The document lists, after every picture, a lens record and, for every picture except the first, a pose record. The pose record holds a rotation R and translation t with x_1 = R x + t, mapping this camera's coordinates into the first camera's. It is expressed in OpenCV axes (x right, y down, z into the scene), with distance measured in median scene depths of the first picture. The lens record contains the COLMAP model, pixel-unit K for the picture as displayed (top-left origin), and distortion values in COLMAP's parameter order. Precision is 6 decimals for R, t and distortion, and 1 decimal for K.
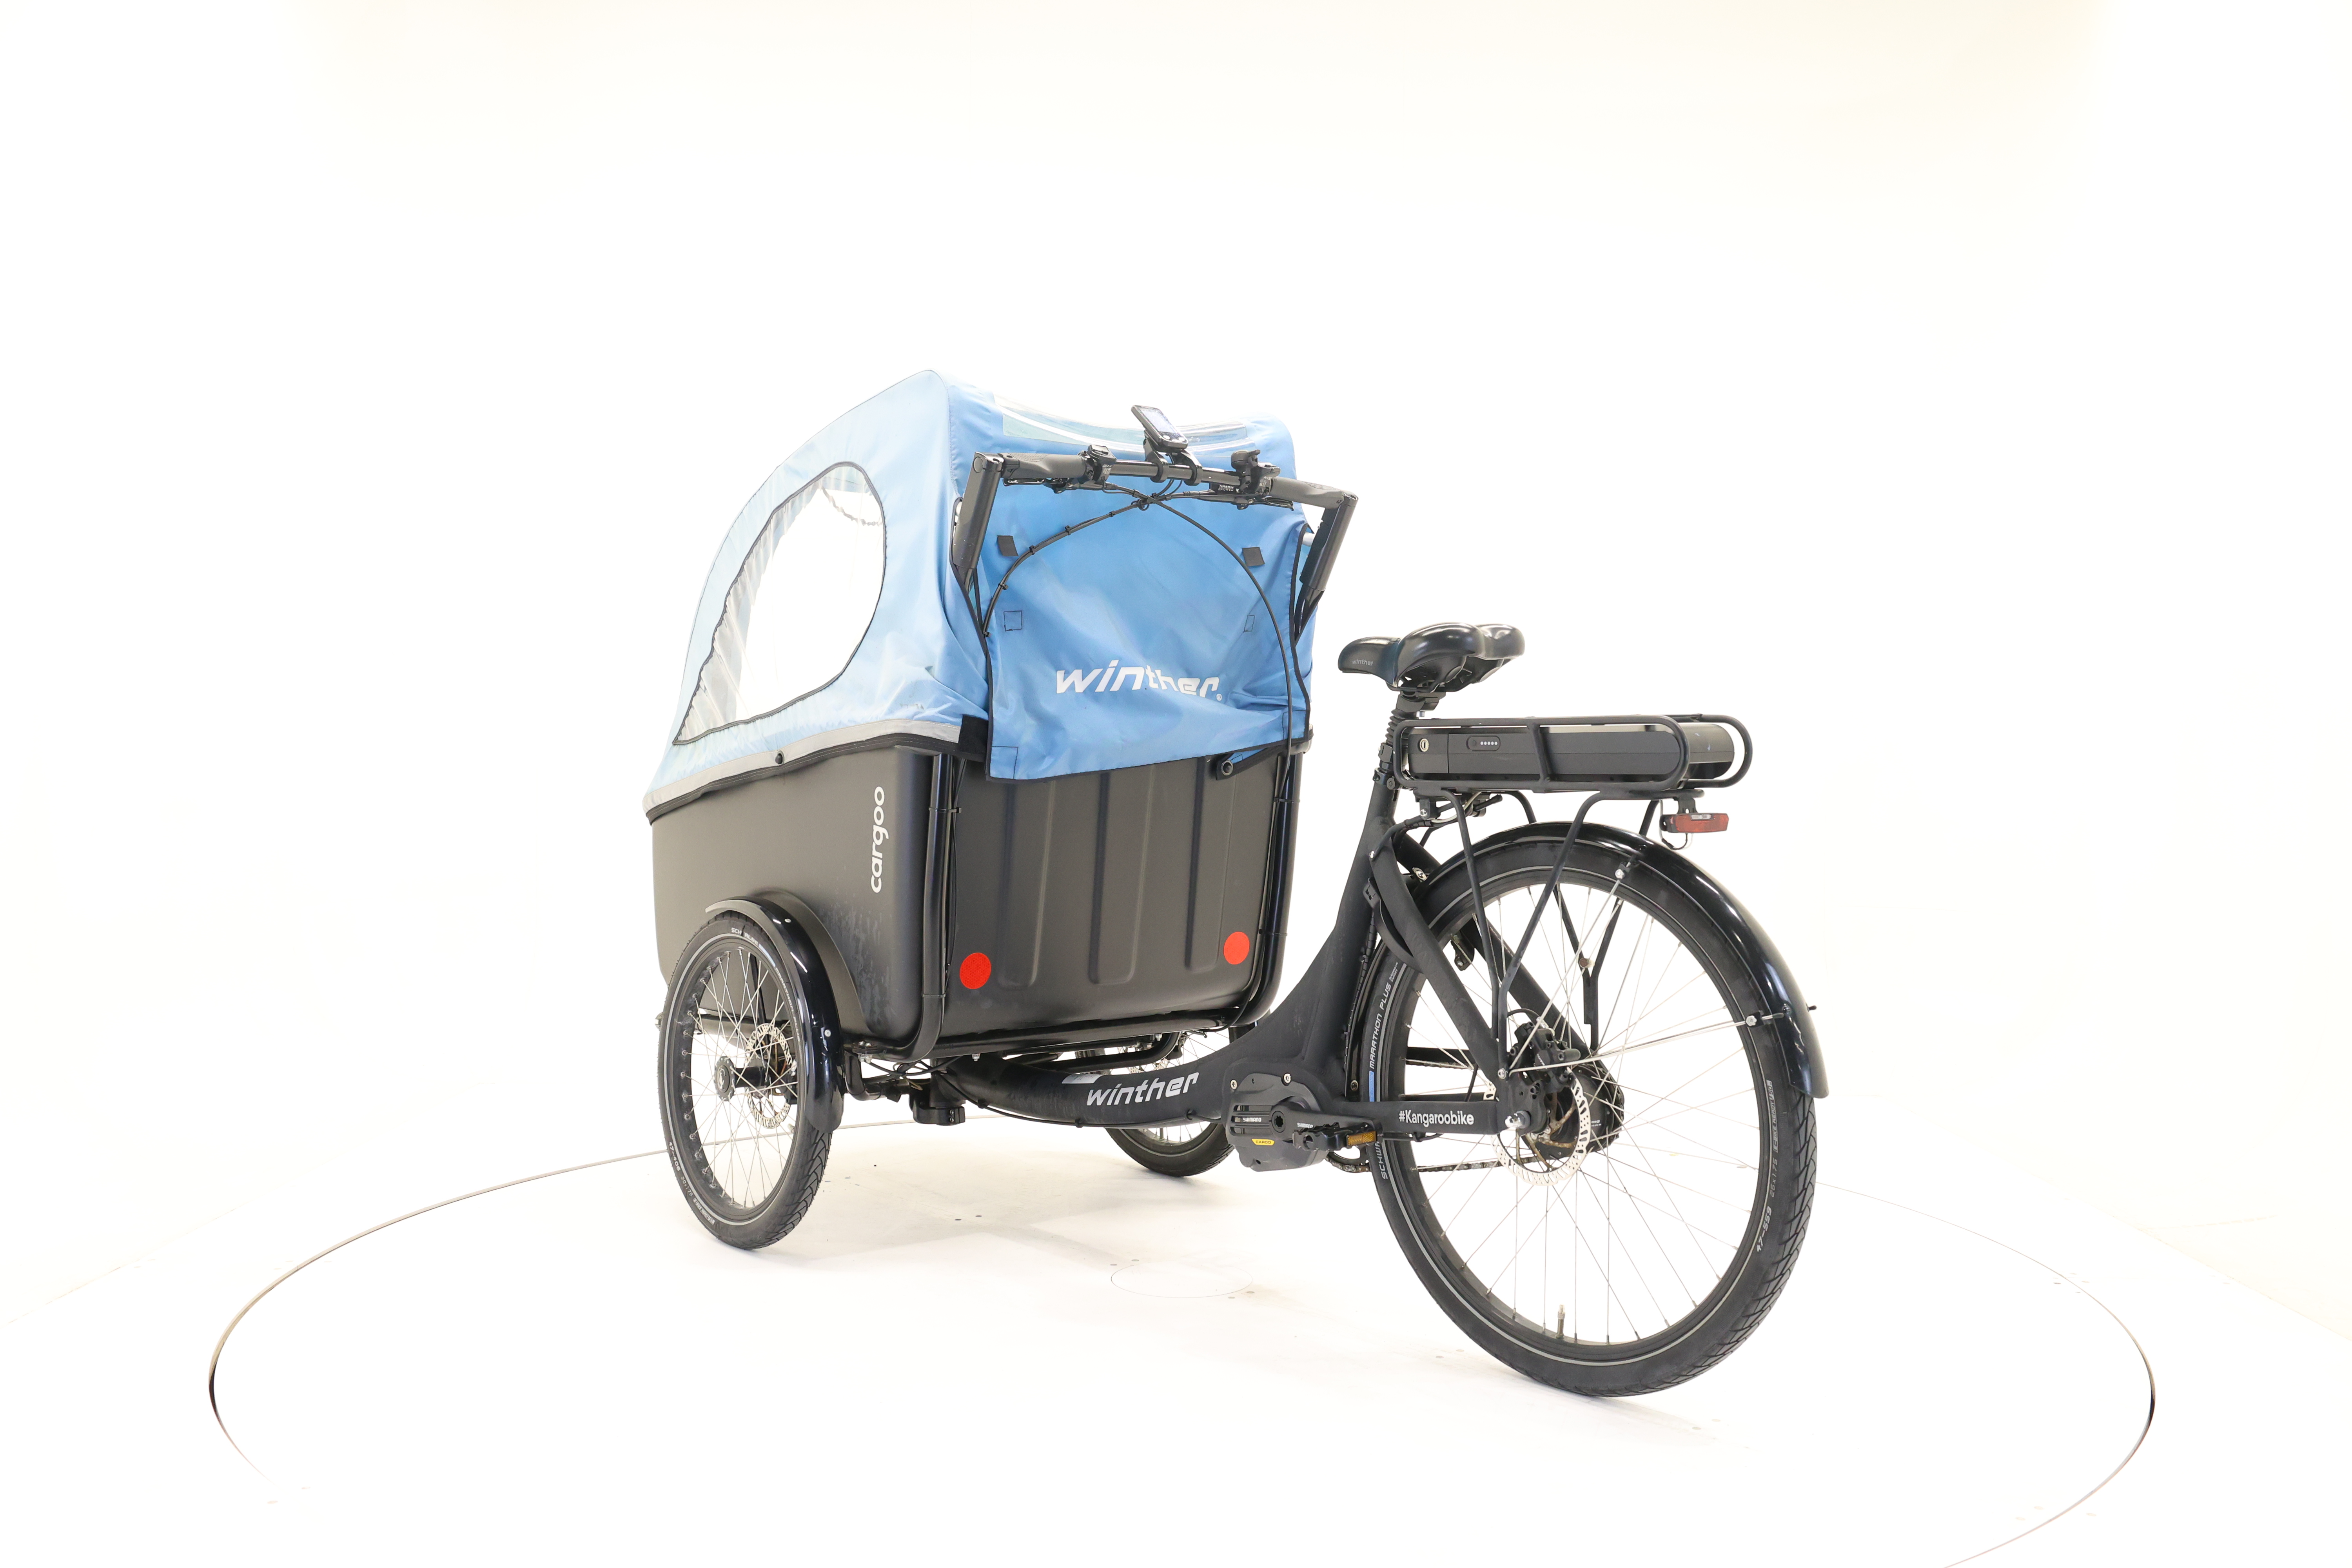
lens RADIAL K [[2252.0, 0, 1176.0], [0, 2252.0, 784.0], [0, 0, 1]] dist [0.004534, 0.001774]
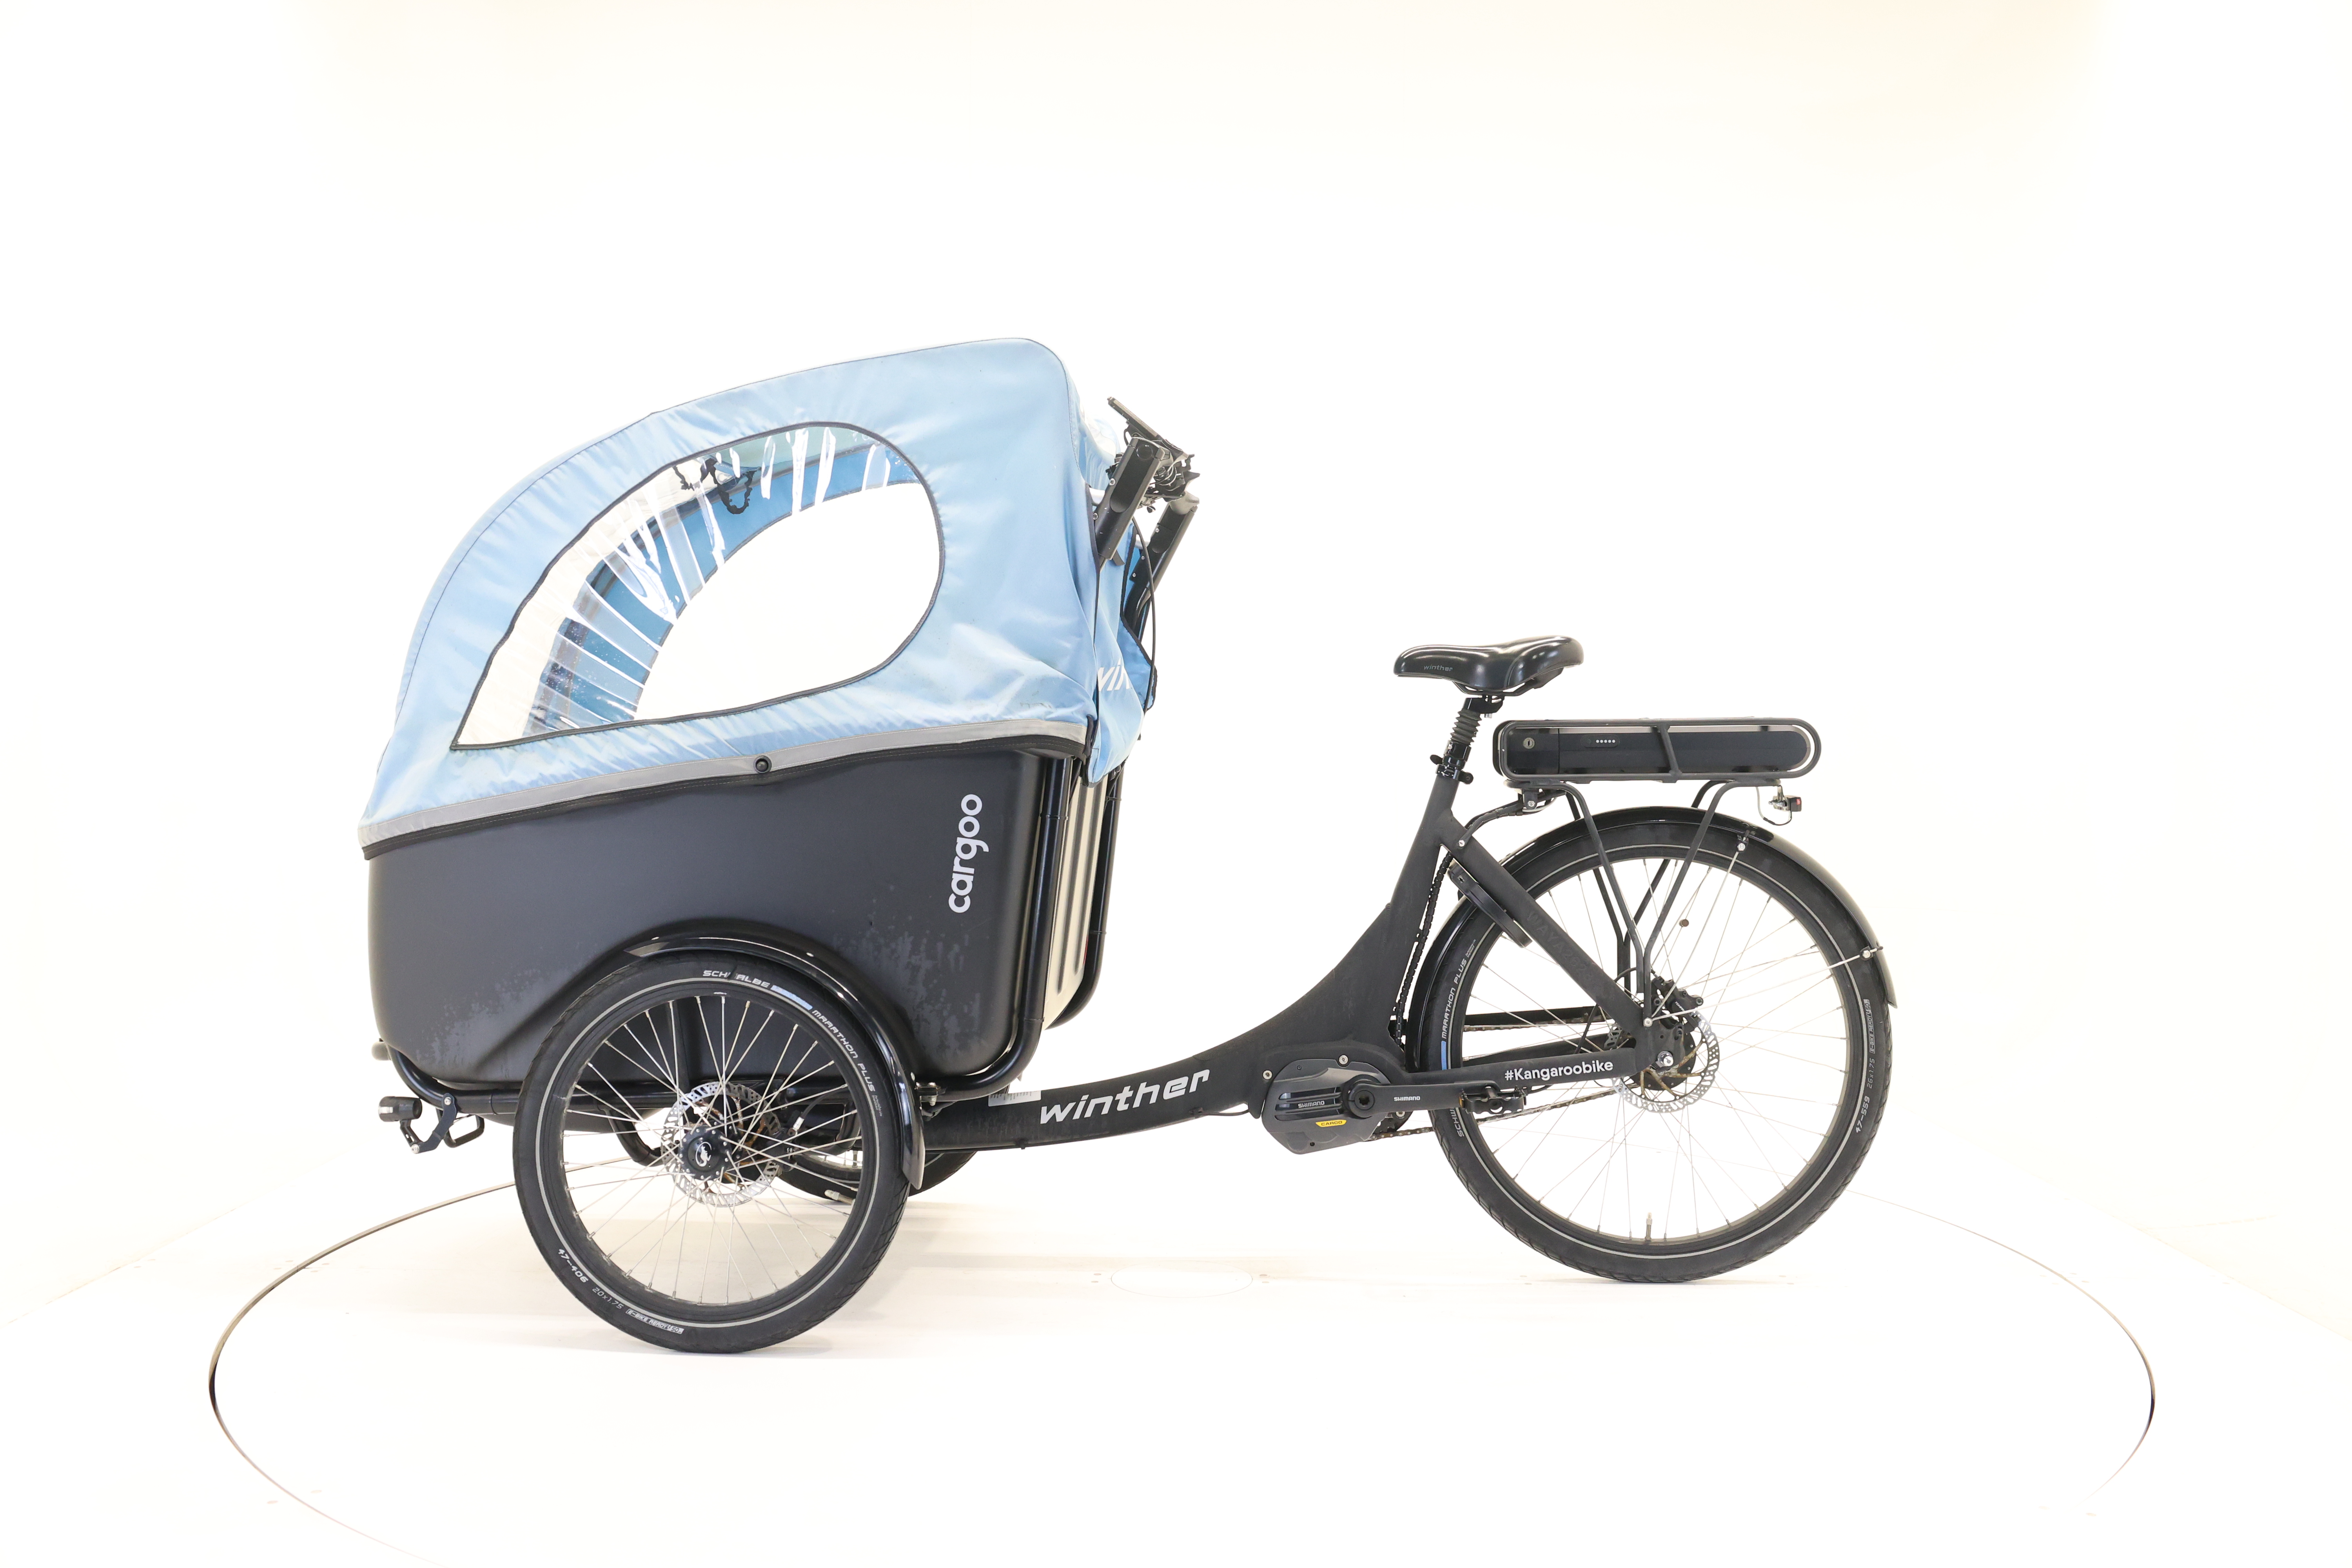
lens RADIAL K [[2252.0, 0, 1176.0], [0, 2252.0, 784.0], [0, 0, 1]] dist [0.004534, 0.001774]
pose [[0.656046, -0.022001, 0.754400, -0.756977], [0.018590, 0.999743, 0.012990, -0.013151], [-0.754492, 0.005502, 0.656287, 0.347185]]
